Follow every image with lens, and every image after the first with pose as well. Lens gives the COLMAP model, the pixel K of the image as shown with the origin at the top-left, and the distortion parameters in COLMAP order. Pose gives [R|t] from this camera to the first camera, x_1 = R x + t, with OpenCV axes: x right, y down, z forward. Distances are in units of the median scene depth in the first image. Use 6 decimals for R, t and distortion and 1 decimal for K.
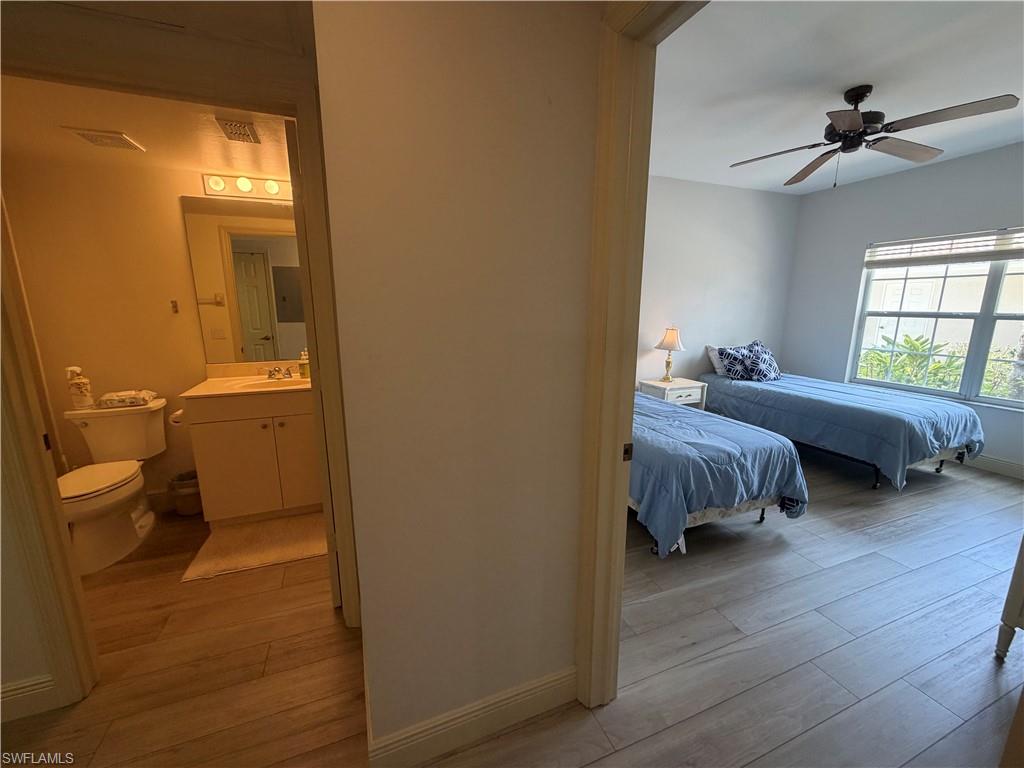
lens RADIAL K [[407.0, 0, 510.2], [0, 407.0, 383.1], [0, 0, 1]] dist [-0.001118, 0.000204]
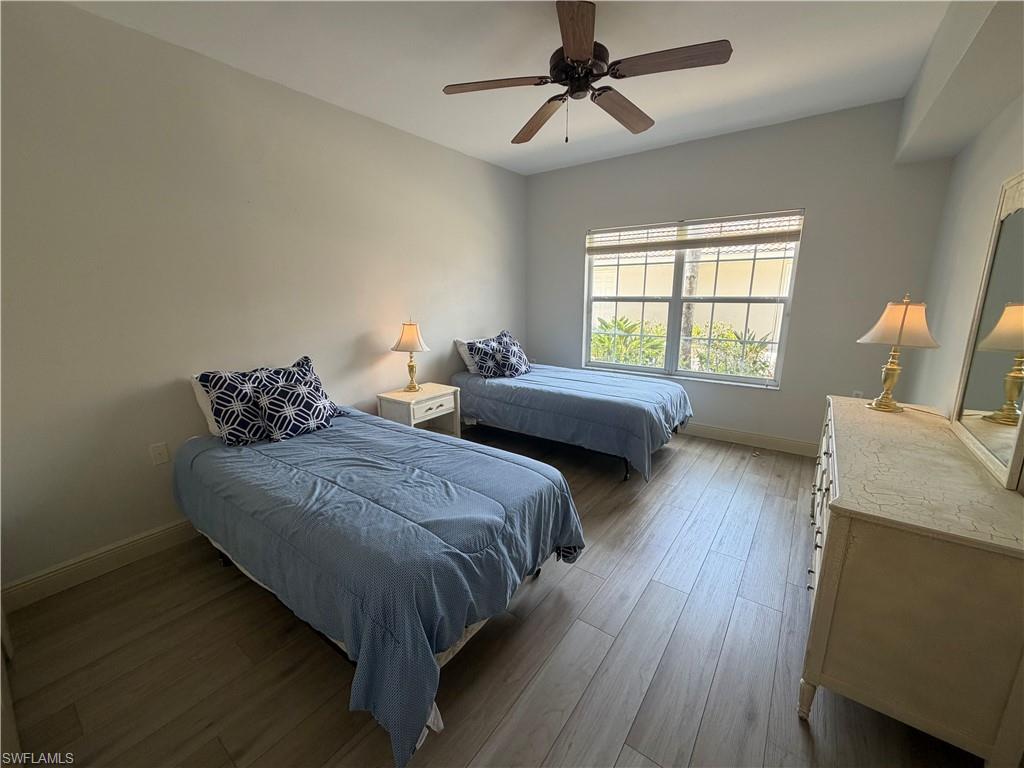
lens RADIAL K [[407.0, 0, 513.5], [0, 407.0, 384.7], [0, 0, 1]] dist [-0.001118, 0.000204]
pose [[0.841728, -0.130164, 0.523977, 0.195797], [0.113885, 0.991472, 0.063349, -0.061584], [-0.527754, 0.006350, 0.849374, 0.324070]]
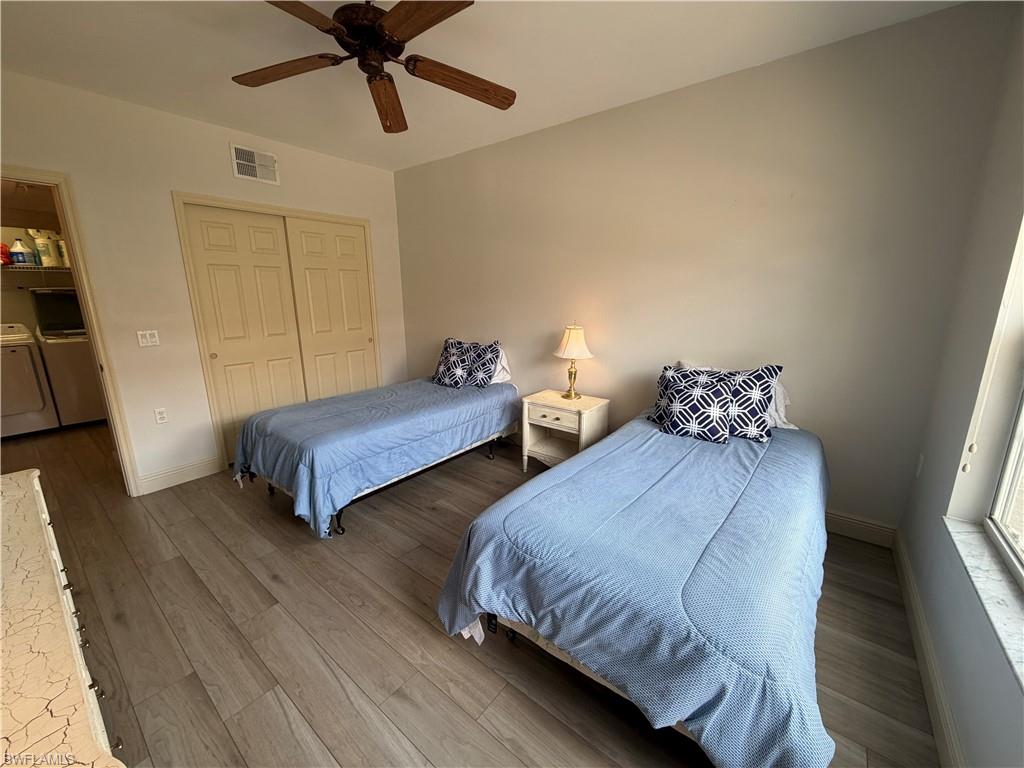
lens RADIAL K [[407.0, 0, 516.8], [0, 407.0, 382.6], [0, 0, 1]] dist [-0.001118, 0.000204]
pose [[0.513012, 0.180614, -0.839165, 1.365841], [-0.153936, 0.981122, 0.117061, -0.148876], [0.844466, 0.069124, 0.531130, 0.729415]]
